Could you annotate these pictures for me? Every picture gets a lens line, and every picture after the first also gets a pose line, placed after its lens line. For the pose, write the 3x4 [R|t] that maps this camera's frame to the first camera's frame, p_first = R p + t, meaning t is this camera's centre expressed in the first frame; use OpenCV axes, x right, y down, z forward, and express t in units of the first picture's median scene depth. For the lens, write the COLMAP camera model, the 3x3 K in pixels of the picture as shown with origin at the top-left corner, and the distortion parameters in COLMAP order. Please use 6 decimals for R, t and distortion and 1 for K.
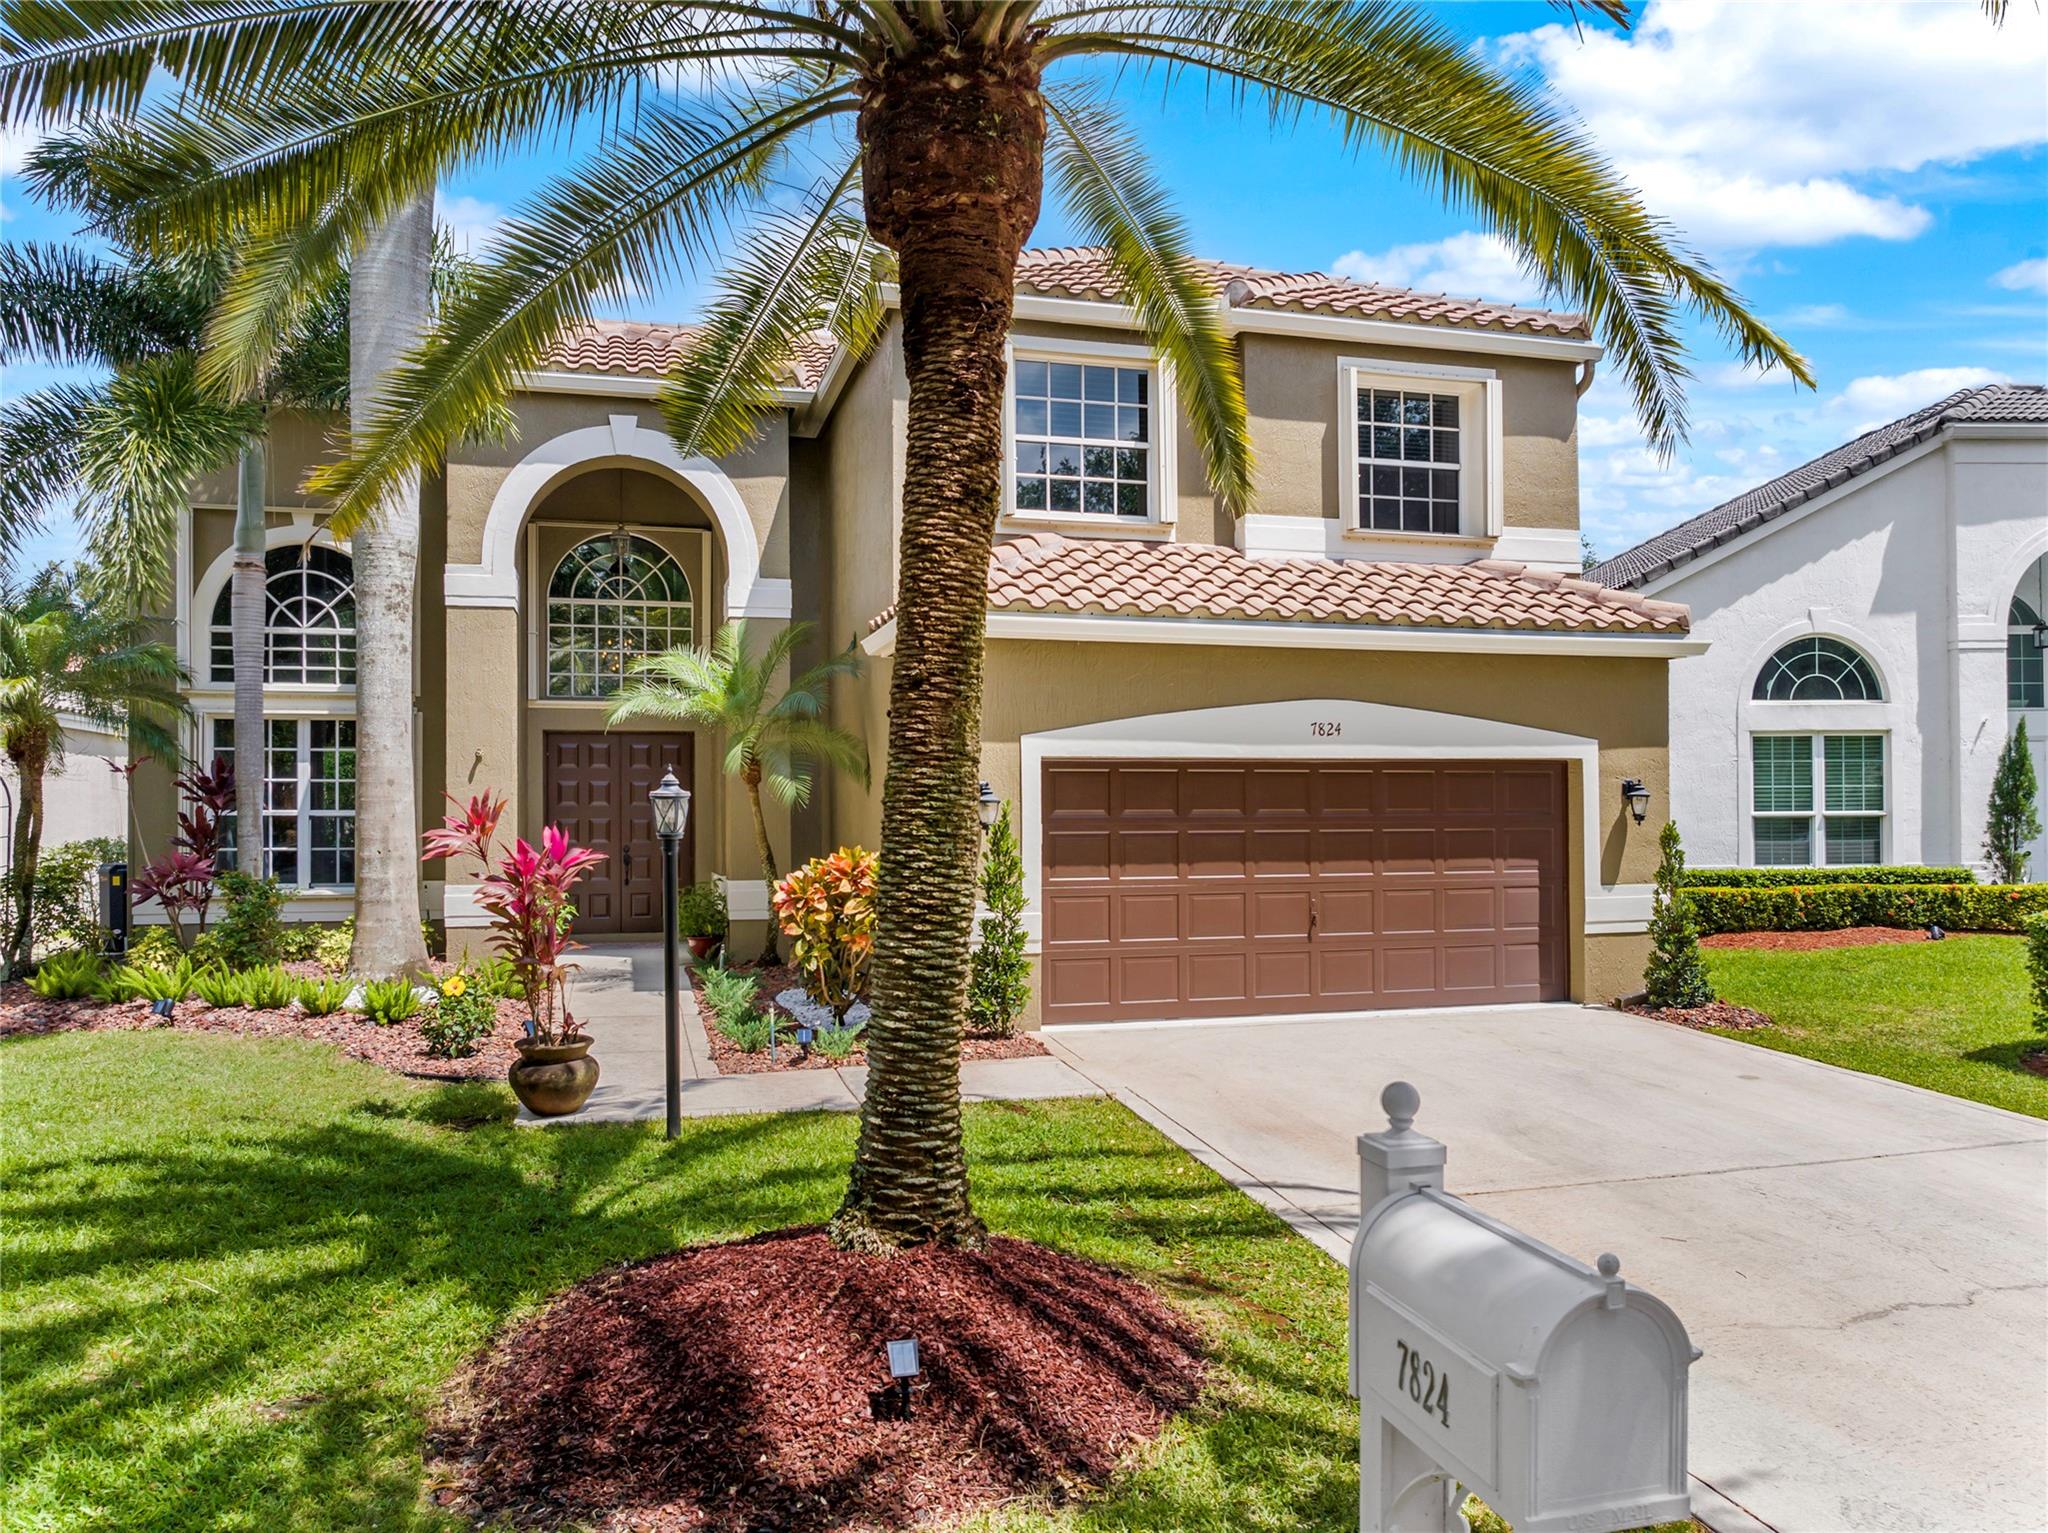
lens RADIAL K [[1472.3, 0, 1031.7], [0, 1472.3, 816.5], [0, 0, 1]] dist [-0.040969, 0.005249]
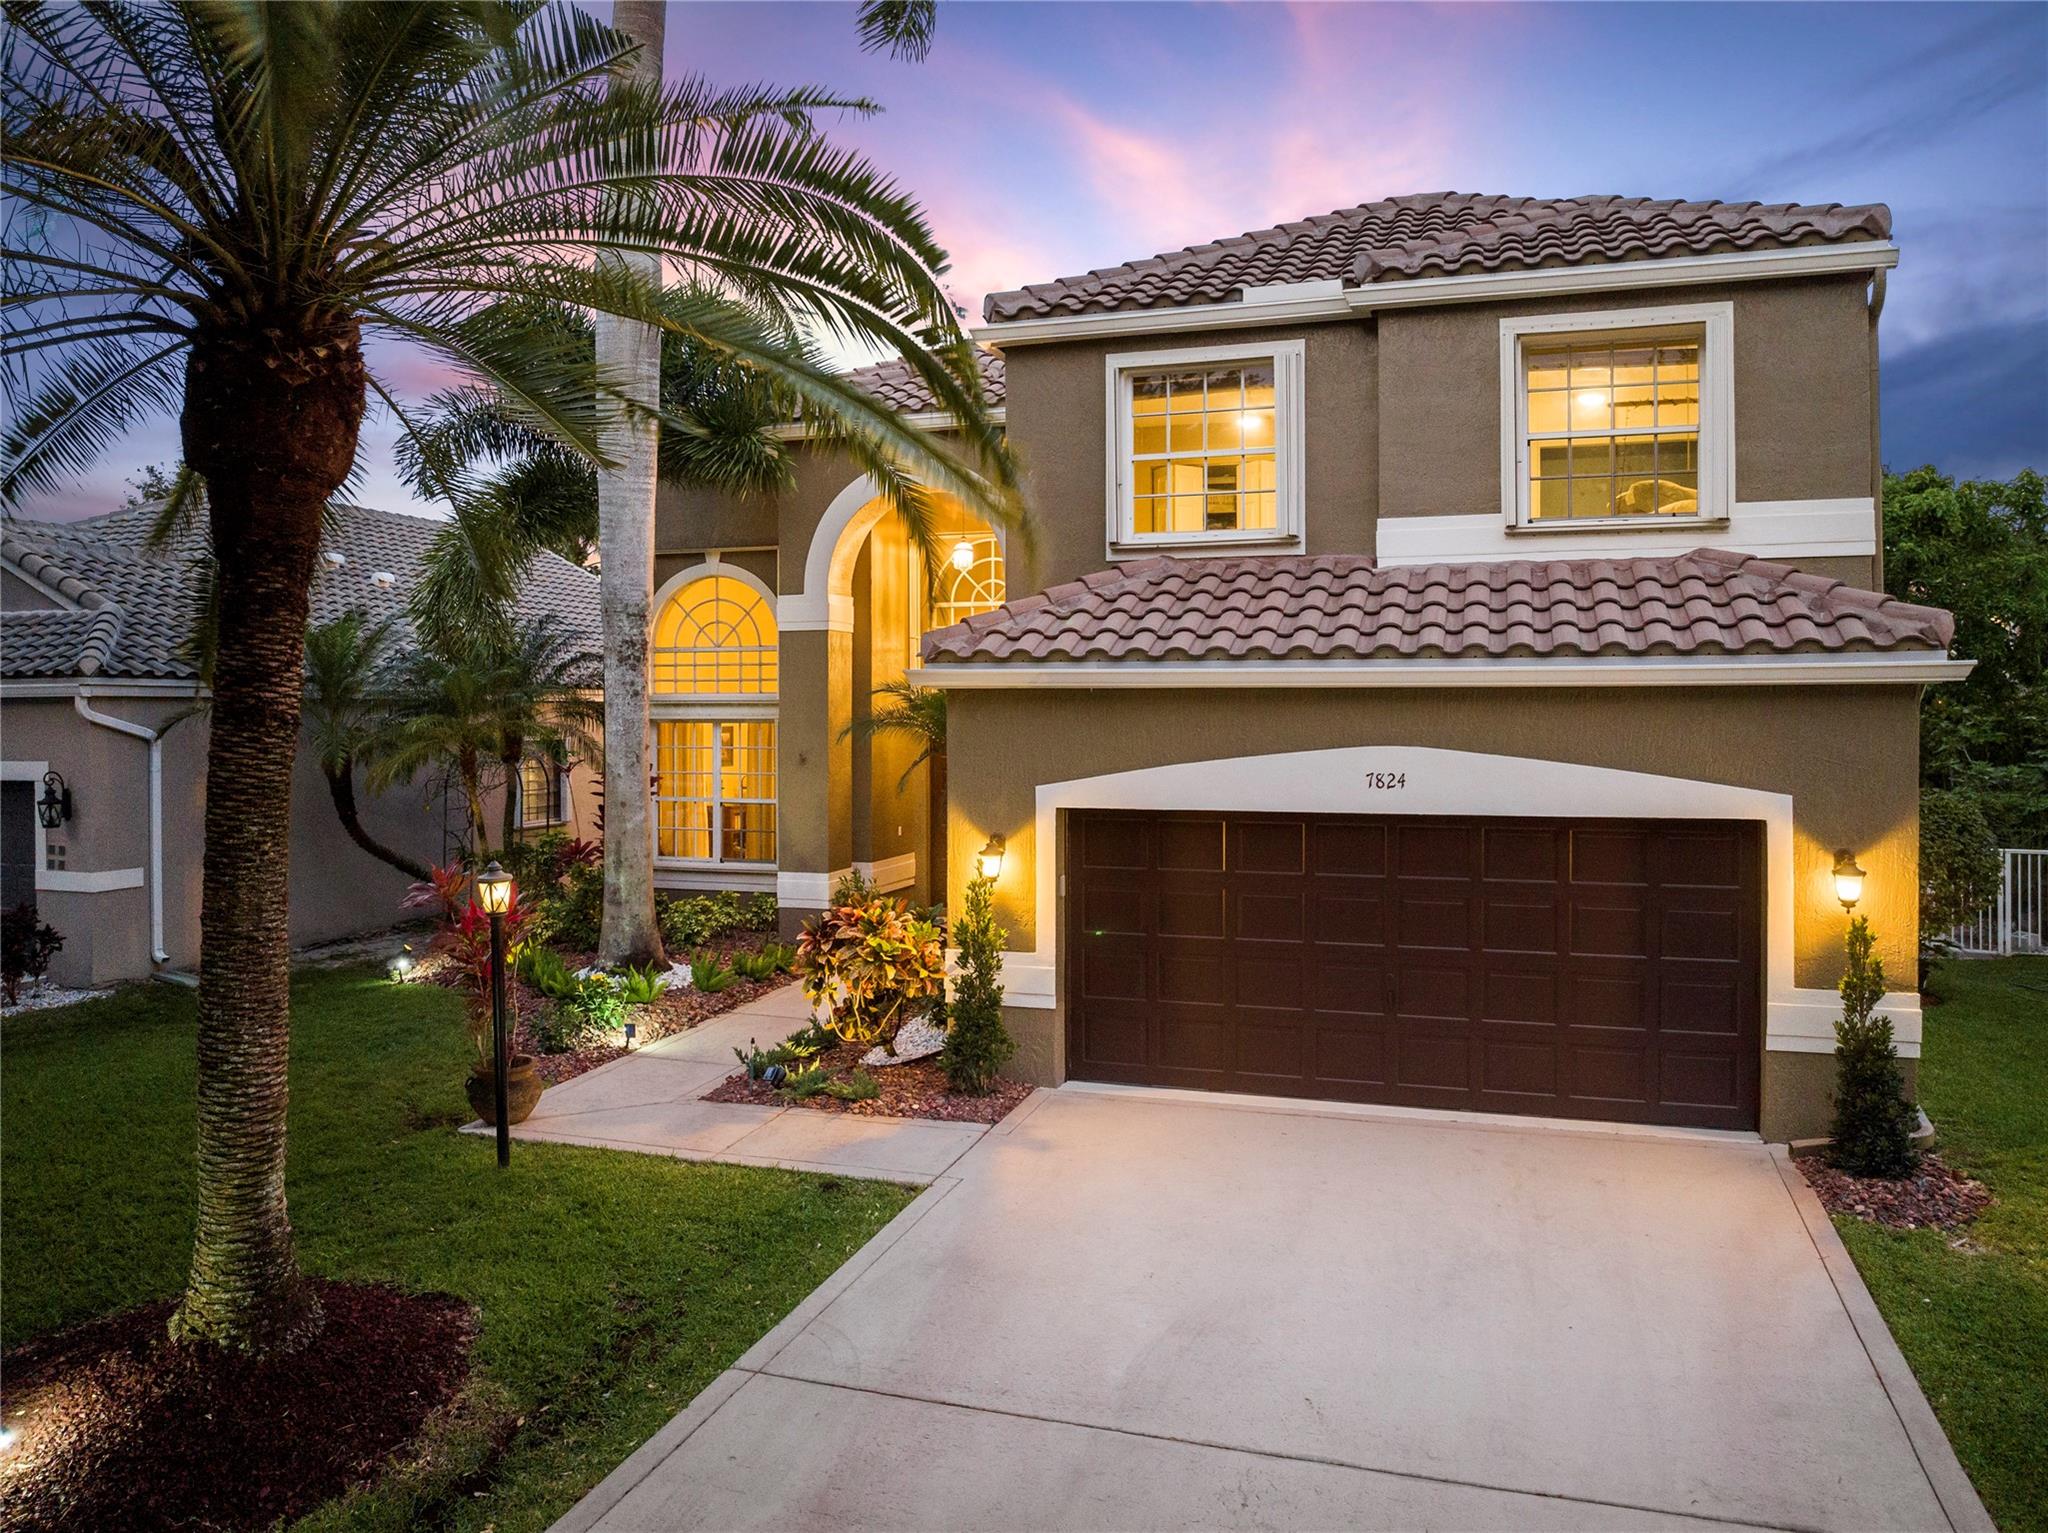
lens RADIAL K [[1463.6, 0, 1046.9], [0, 1463.6, 736.3], [0, 0, 1]] dist [-0.042075, 0.004802]
pose [[0.834446, 0.013429, -0.550925, 0.479300], [-0.003678, 0.999817, 0.018799, -0.095559], [0.551077, -0.013660, 0.834343, 0.170851]]
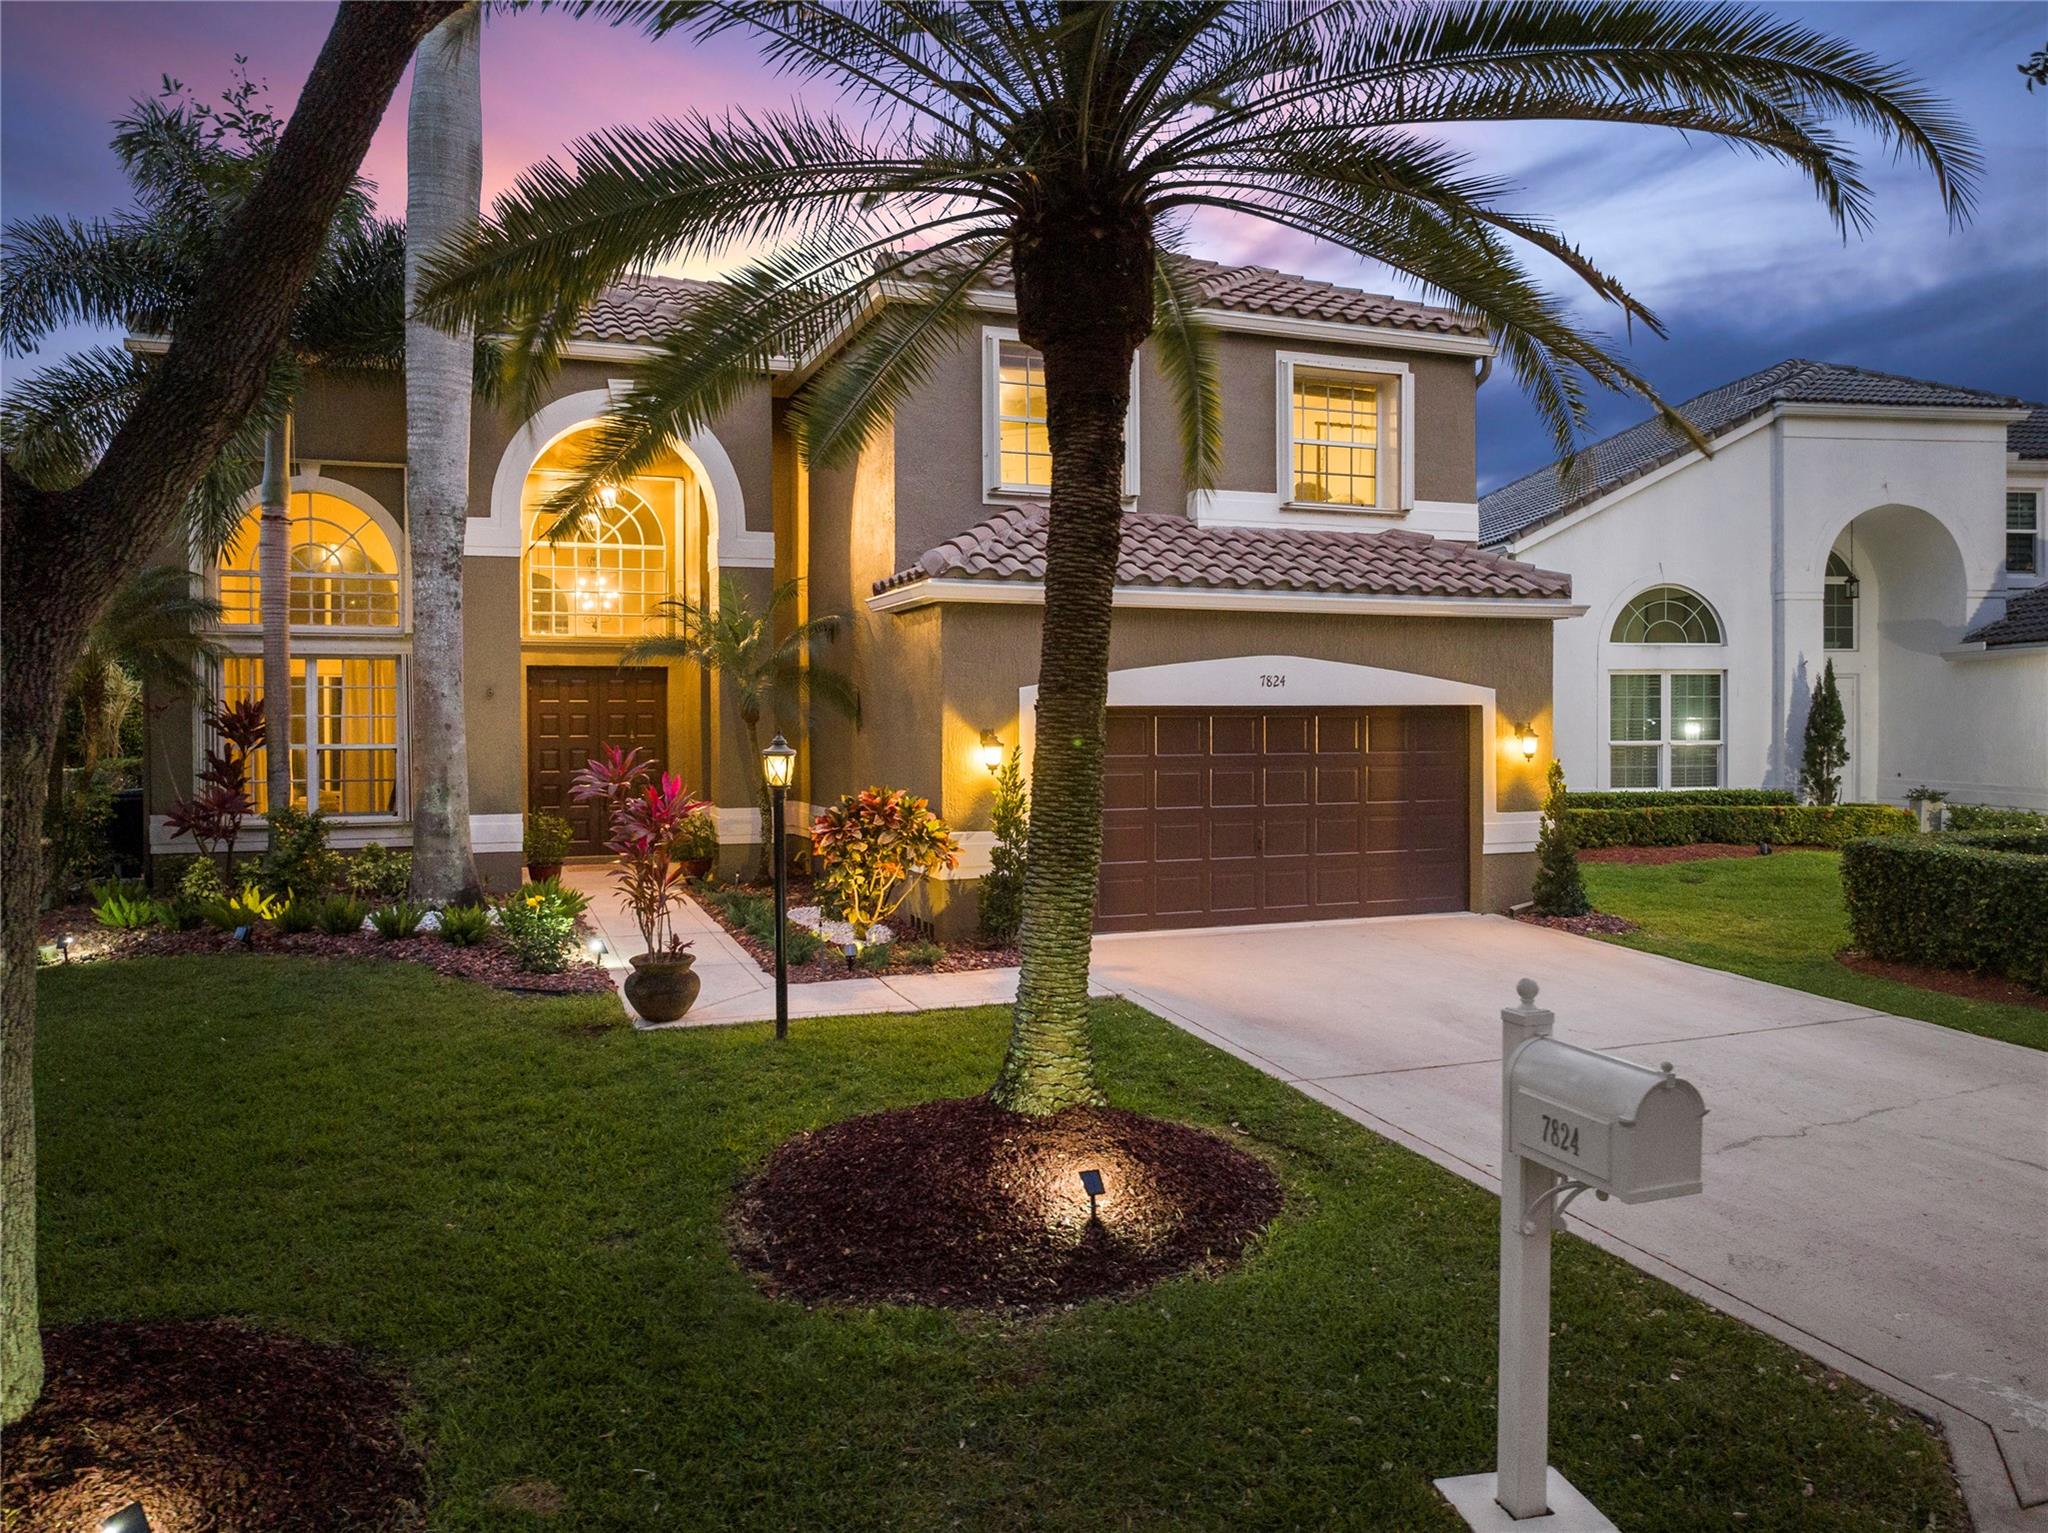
lens RADIAL K [[1473.1, 0, 1035.9], [0, 1473.1, 758.1], [0, 0, 1]] dist [-0.037053, -0.002367]
pose [[0.994768, -0.000925, 0.102152, -0.100682], [-0.001546, 0.999708, 0.024111, -0.024787], [-0.102145, -0.024143, 0.994477, -0.135341]]
